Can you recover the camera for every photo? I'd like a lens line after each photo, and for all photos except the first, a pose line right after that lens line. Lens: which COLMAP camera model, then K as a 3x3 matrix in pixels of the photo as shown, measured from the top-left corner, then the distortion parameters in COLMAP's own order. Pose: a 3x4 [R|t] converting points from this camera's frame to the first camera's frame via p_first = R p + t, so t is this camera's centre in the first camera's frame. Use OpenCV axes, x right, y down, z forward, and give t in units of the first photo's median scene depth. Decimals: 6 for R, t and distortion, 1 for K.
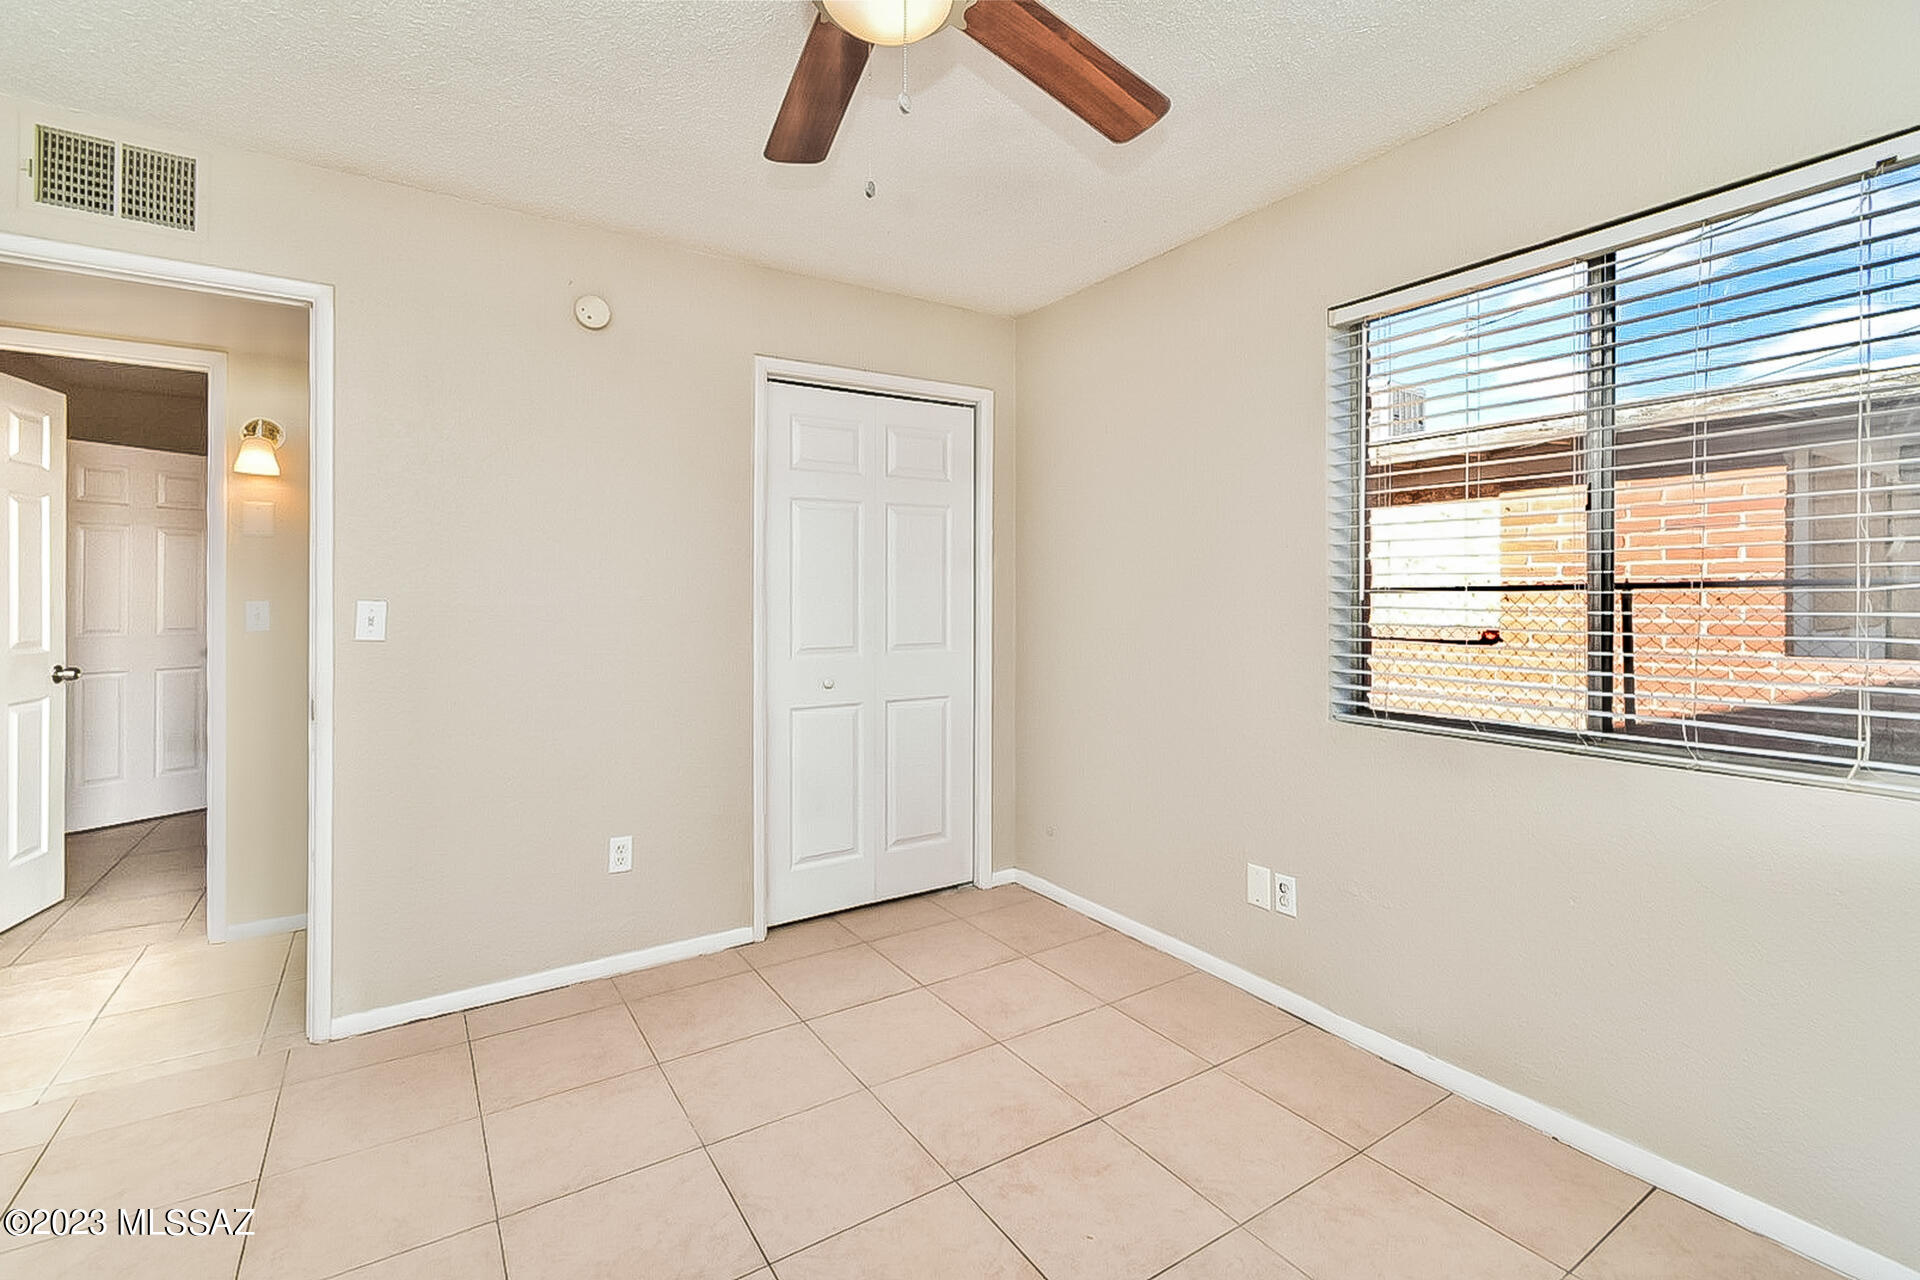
lens RADIAL K [[854.5, 0, 955.5], [0, 854.5, 598.7], [0, 0, 1]] dist [-0.012973, 0.000388]
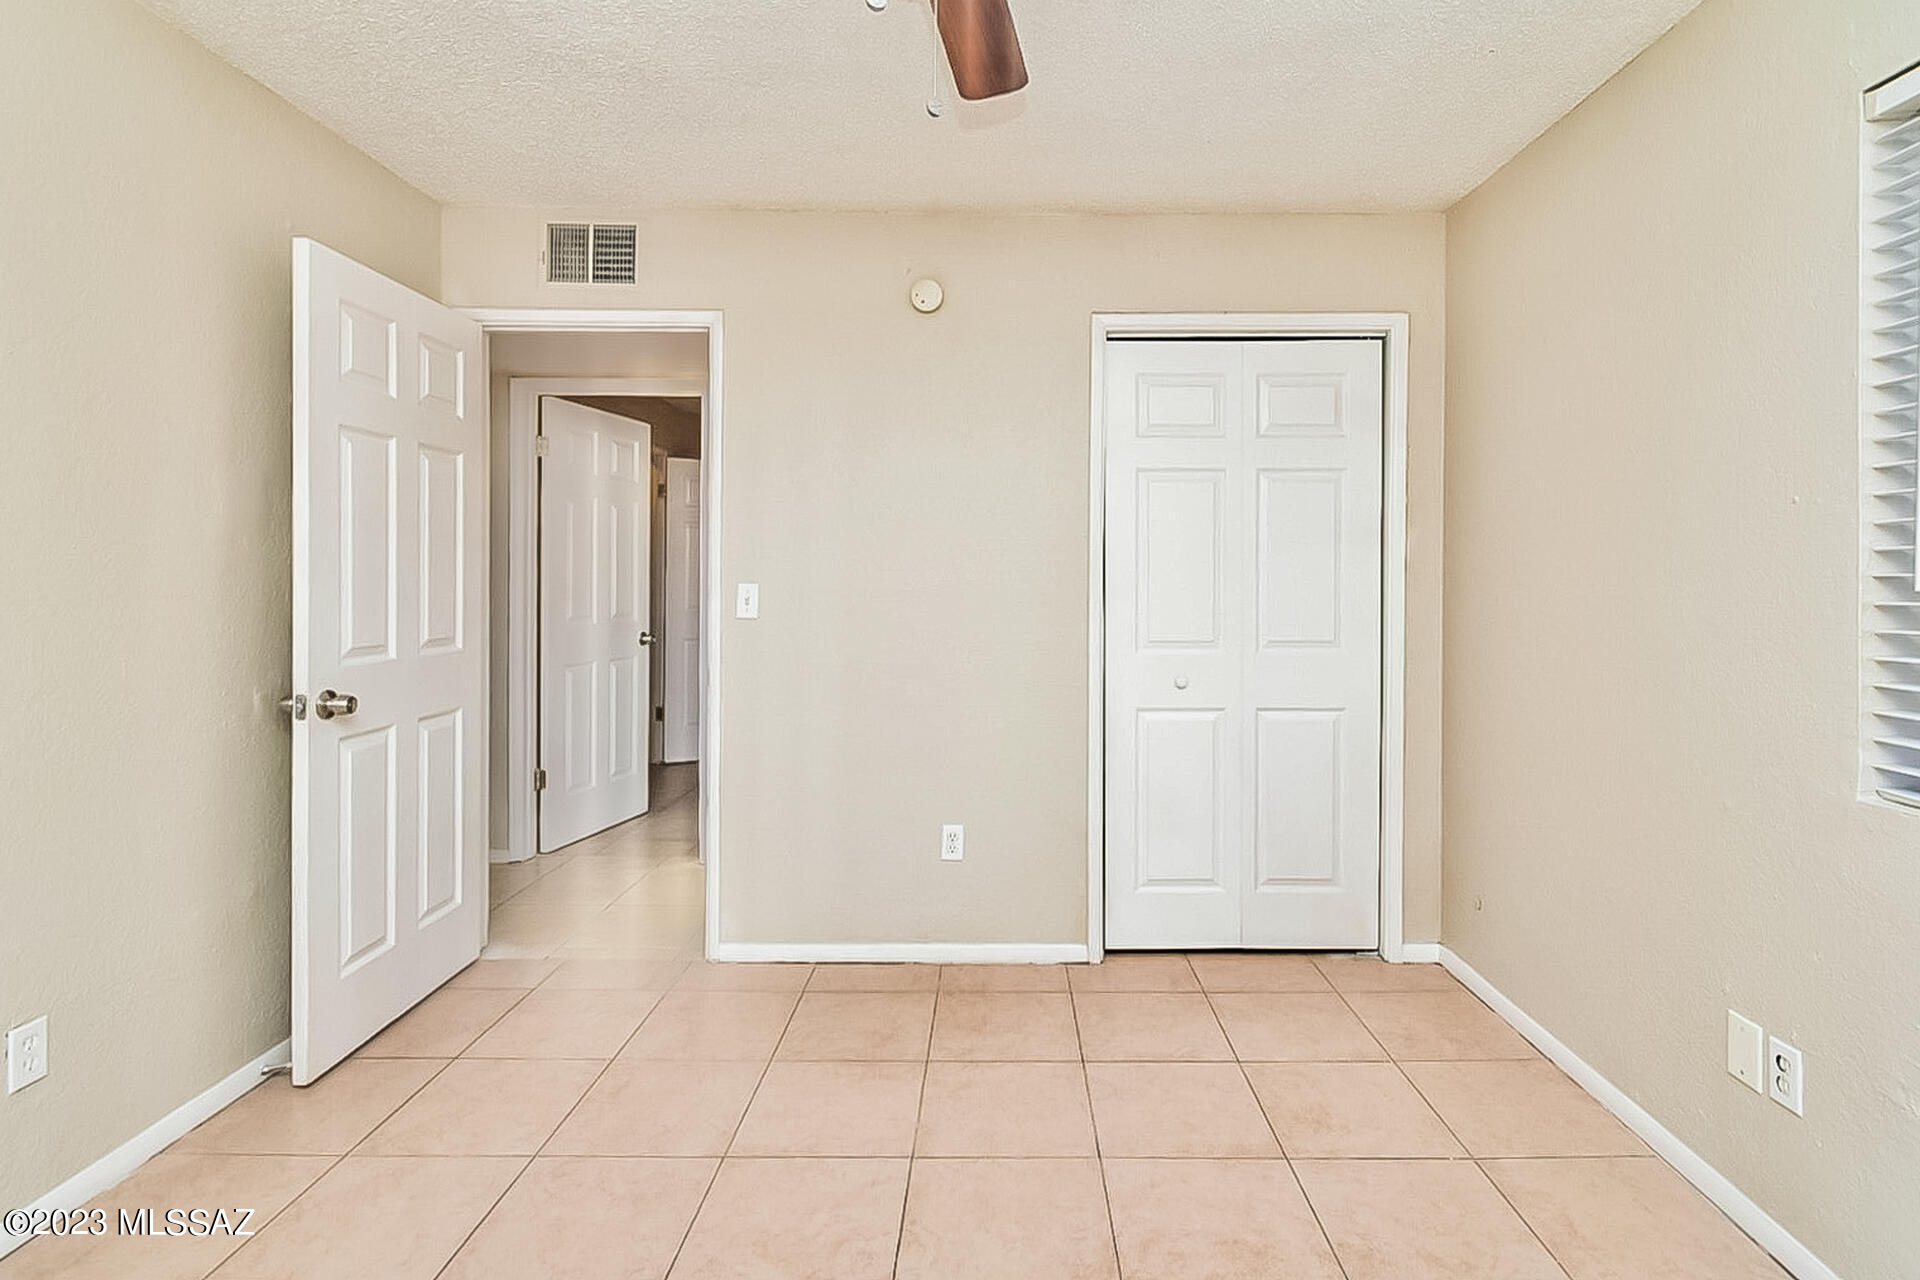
lens RADIAL K [[933.3, 0, 964.9], [0, 933.3, 585.9], [0, 0, 1]] dist [-0.019610, 0.000367]
pose [[0.833334, 0.007308, -0.552722, 0.210599], [-0.006900, 0.999972, 0.002818, 0.000488], [0.552727, 0.001466, 0.833361, 0.108175]]
